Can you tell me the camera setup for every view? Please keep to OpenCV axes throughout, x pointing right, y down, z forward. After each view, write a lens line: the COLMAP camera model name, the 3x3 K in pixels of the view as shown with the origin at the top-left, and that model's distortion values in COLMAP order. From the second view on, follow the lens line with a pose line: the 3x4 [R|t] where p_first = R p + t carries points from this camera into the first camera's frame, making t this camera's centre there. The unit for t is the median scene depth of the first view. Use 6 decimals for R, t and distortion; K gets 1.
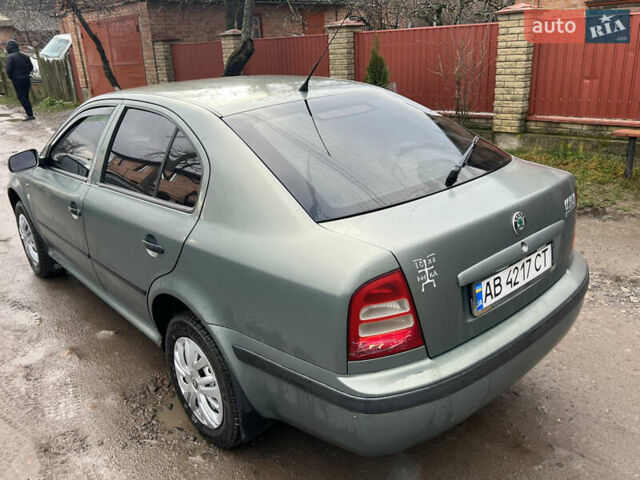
lens RADIAL K [[545.2, 0, 321.6], [0, 545.2, 240.6], [0, 0, 1]] dist [0.030652, -0.023461]
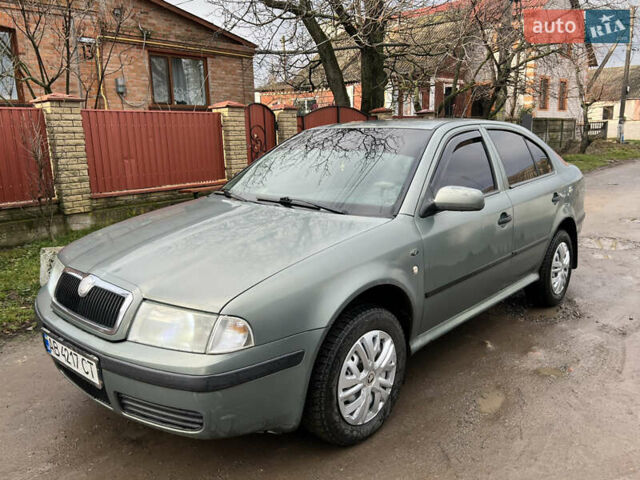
lens RADIAL K [[513.2, 0, 321.3], [0, 513.2, 241.7], [0, 0, 1]] dist [0.025397, -0.021203]
pose [[-0.115623, -0.149678, 0.981951, -1.599788], [0.368769, 0.911458, 0.182354, -0.380444], [-0.922302, 0.383198, -0.050189, 1.576556]]
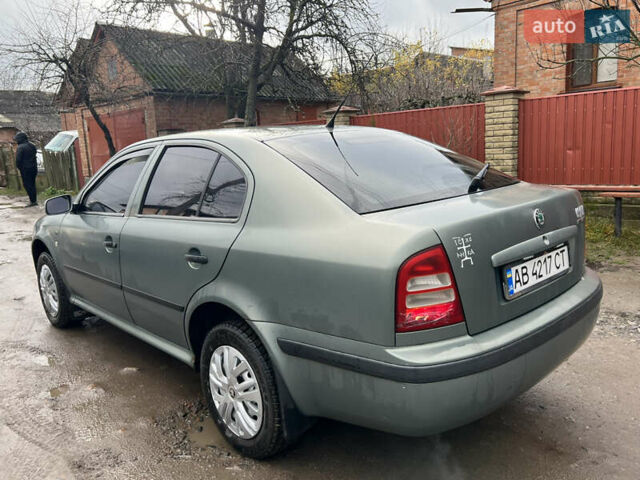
lens RADIAL K [[545.2, 0, 319.2], [0, 545.2, 240.0], [0, 0, 1]] dist [0.030652, -0.023461]
pose [[0.999749, -0.008121, 0.020863, -0.077336], [0.011666, 0.984342, -0.175885, 0.142812], [-0.019108, 0.176084, 0.984190, -0.053165]]
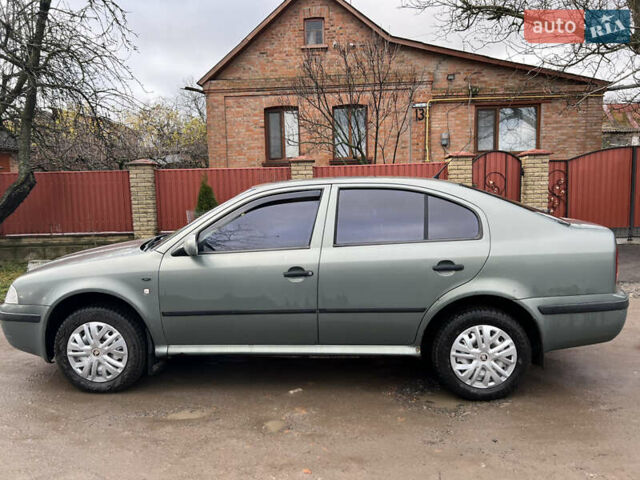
lens RADIAL K [[484.4, 0, 319.7], [0, 484.4, 241.1], [0, 0, 1]] dist [0.033022, -0.014492]
pose [[0.699393, -0.046998, 0.713191, -1.288066], [0.235093, 0.957440, -0.167451, 0.067958], [-0.674968, 0.284780, 0.680675, 0.276250]]
